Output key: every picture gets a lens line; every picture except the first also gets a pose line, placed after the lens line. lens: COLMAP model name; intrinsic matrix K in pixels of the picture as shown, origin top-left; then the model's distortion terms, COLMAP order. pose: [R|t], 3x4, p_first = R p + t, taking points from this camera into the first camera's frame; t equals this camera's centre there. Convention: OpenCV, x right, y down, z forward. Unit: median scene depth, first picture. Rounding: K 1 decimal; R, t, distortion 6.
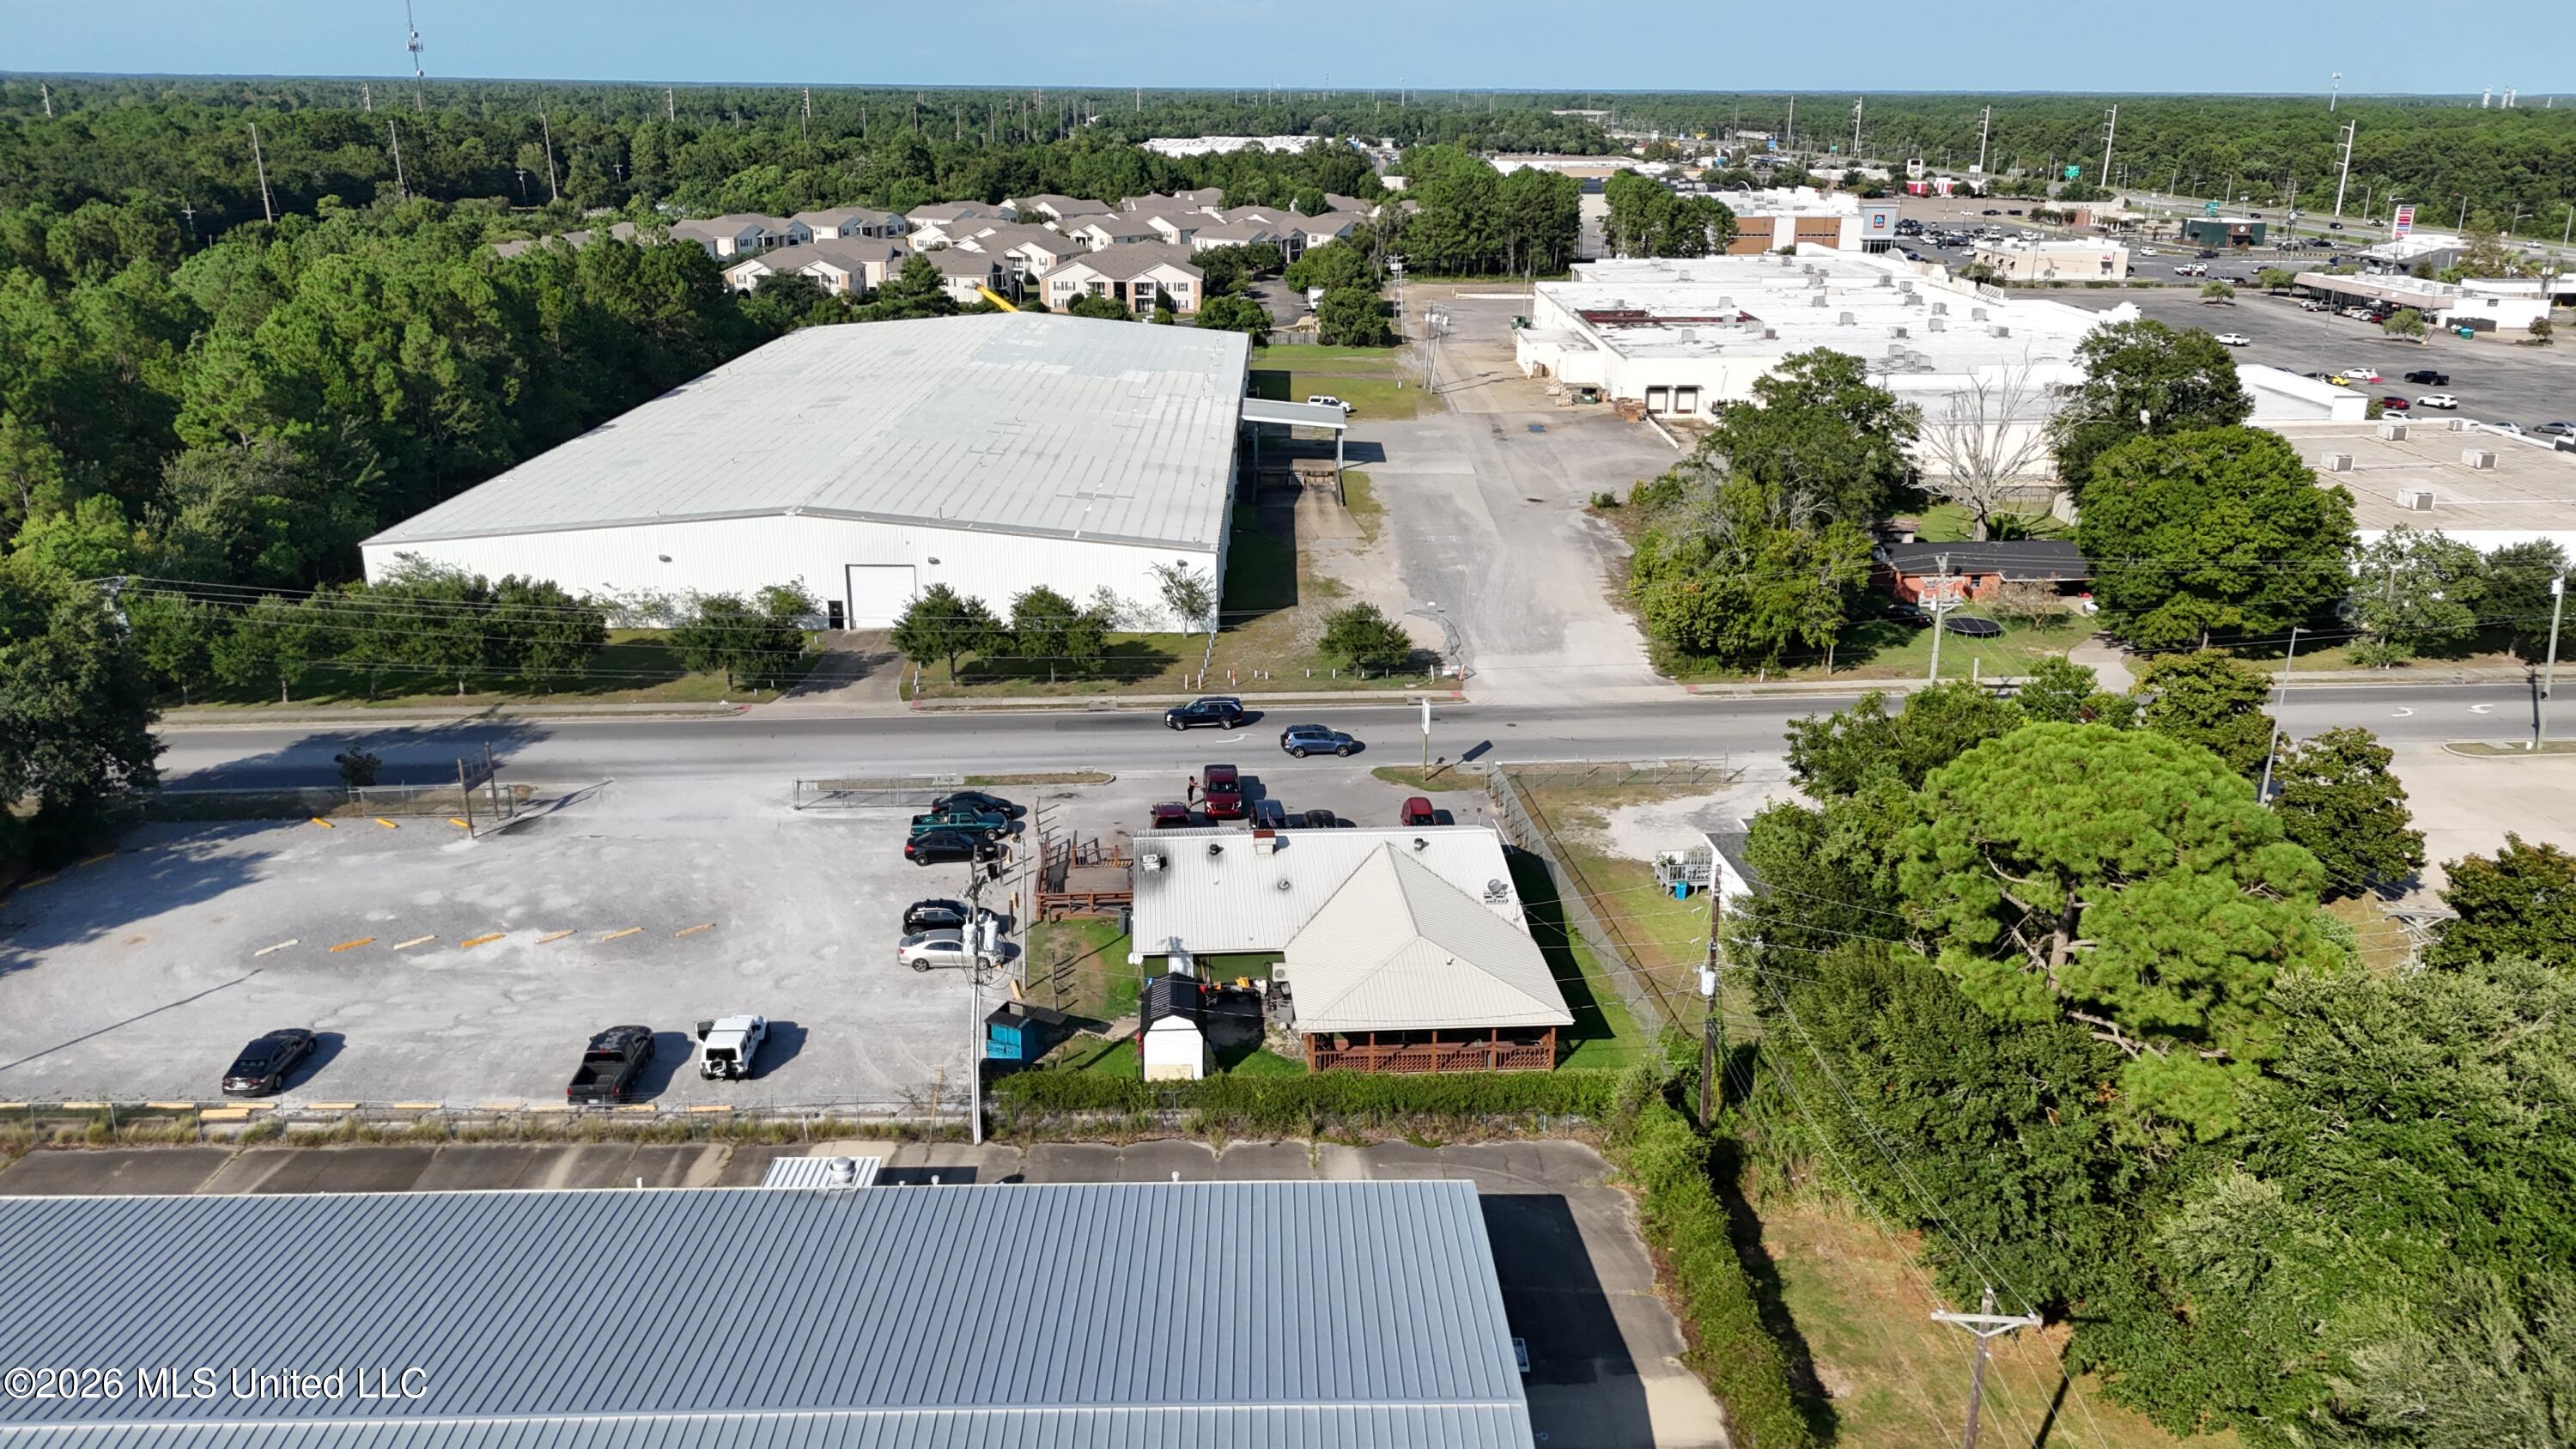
lens RADIAL K [[1890.5, 0, 1296.5], [0, 1890.5, 724.9], [0, 0, 1]] dist [0.086915, -0.104404]
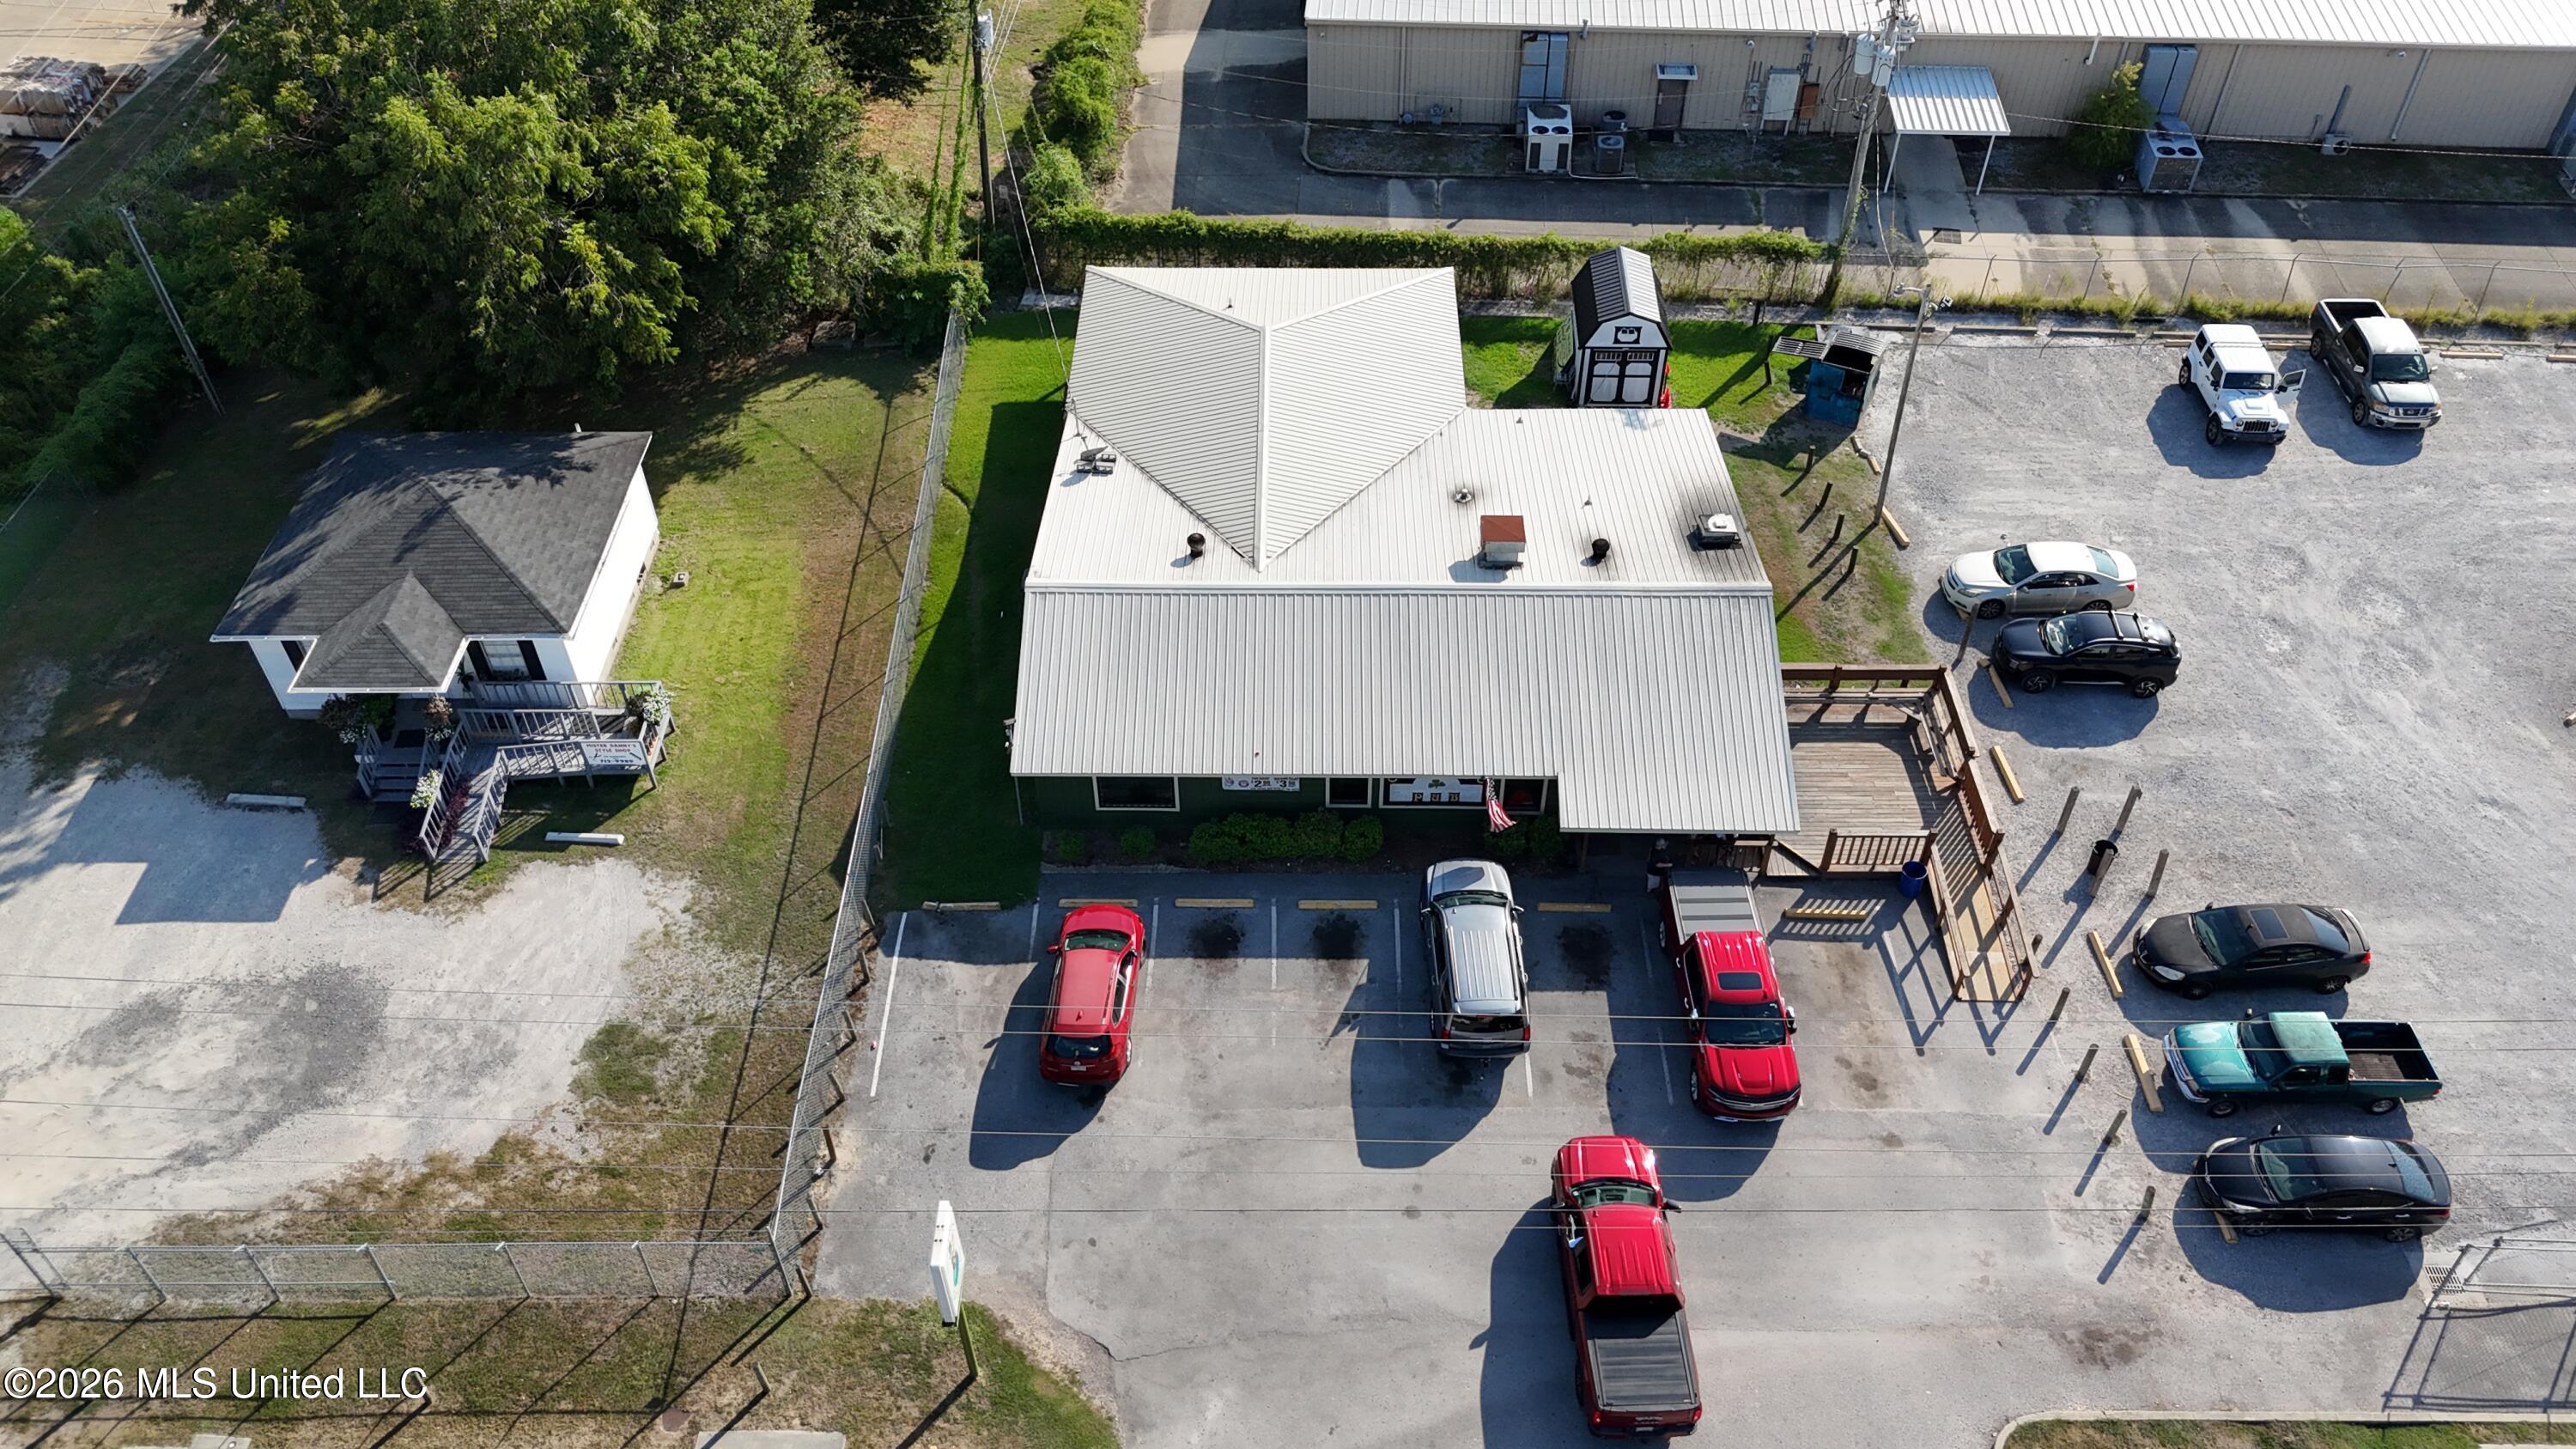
lens RADIAL K [[1916.8, 0, 1294.8], [0, 1916.8, 716.6], [0, 0, 1]] dist [0.054049, -0.038559]
pose [[-0.995586, -0.067565, 0.065148, 0.001707], [0.025741, 0.470940, 0.881789, -0.340133], [-0.090259, 0.879574, -0.467122, 1.182048]]
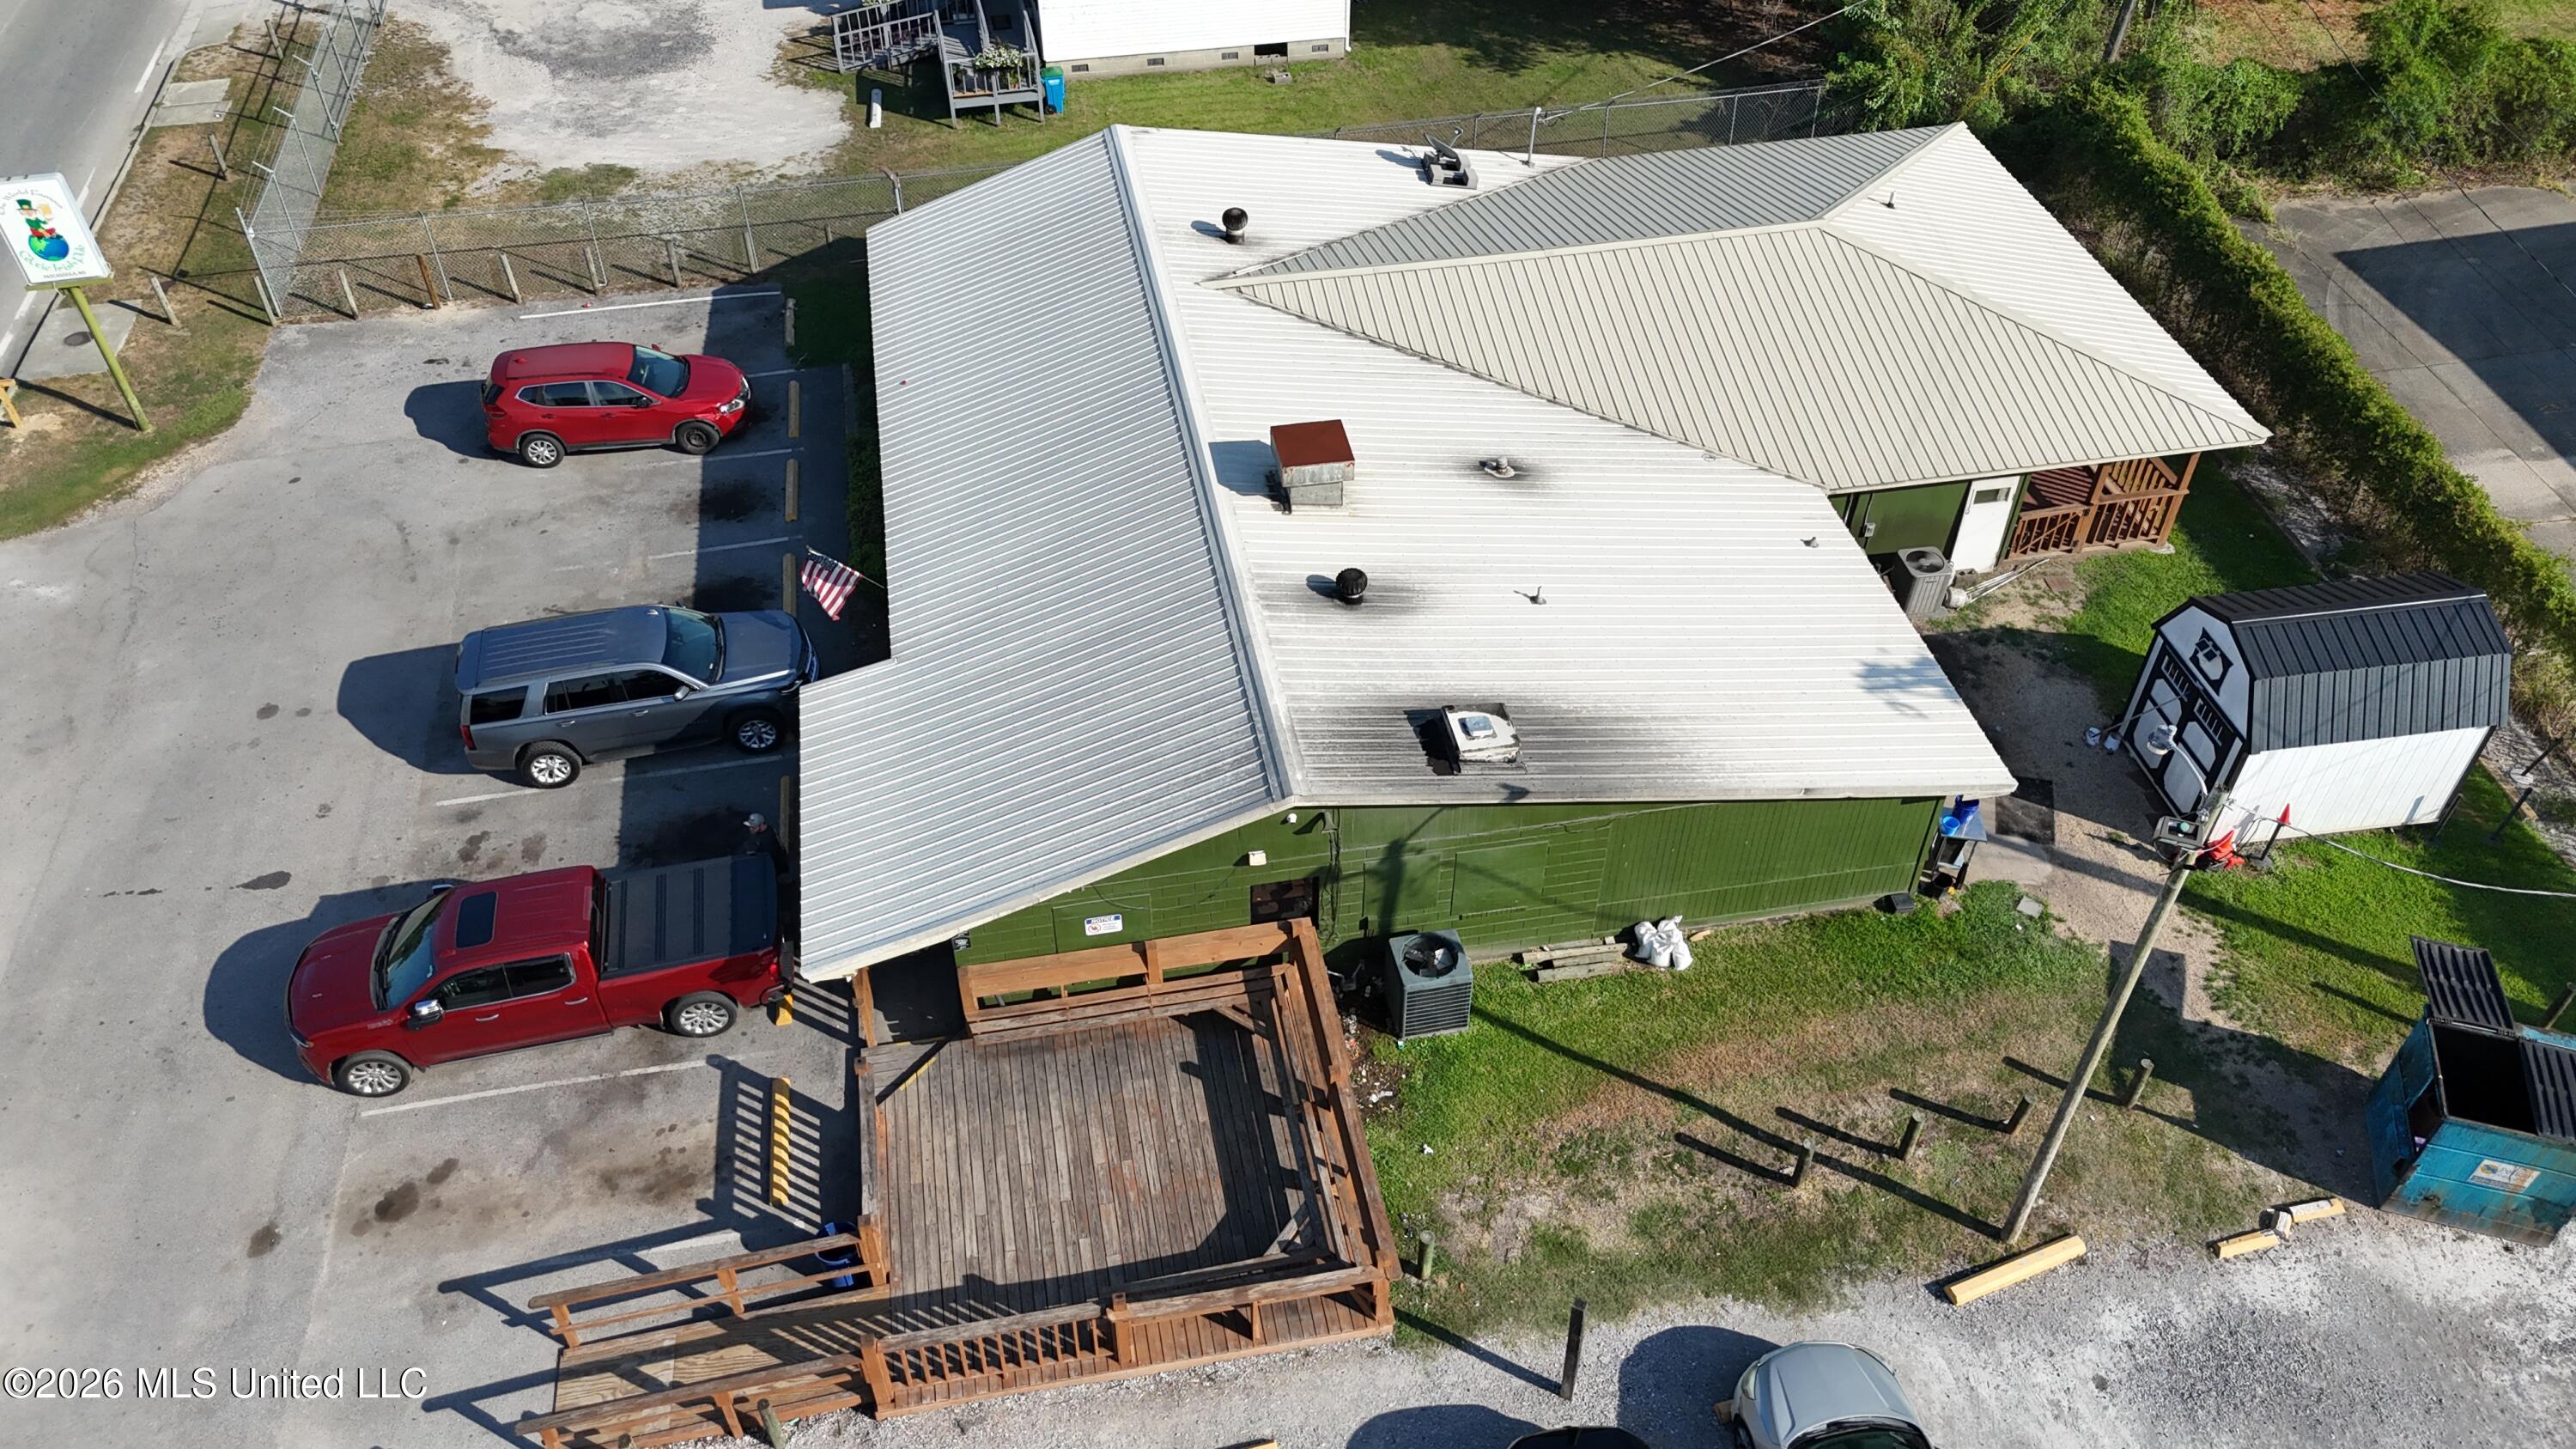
lens RADIAL K [[1908.6, 0, 1298.5], [0, 1908.6, 723.6], [0, 0, 1]] dist [0.050320, -0.043235]
pose [[-0.106513, -0.683834, 0.721821, -0.239587], [0.309971, 0.666937, 0.677579, -0.105237], [-0.944761, 0.295915, 0.140931, 0.892894]]
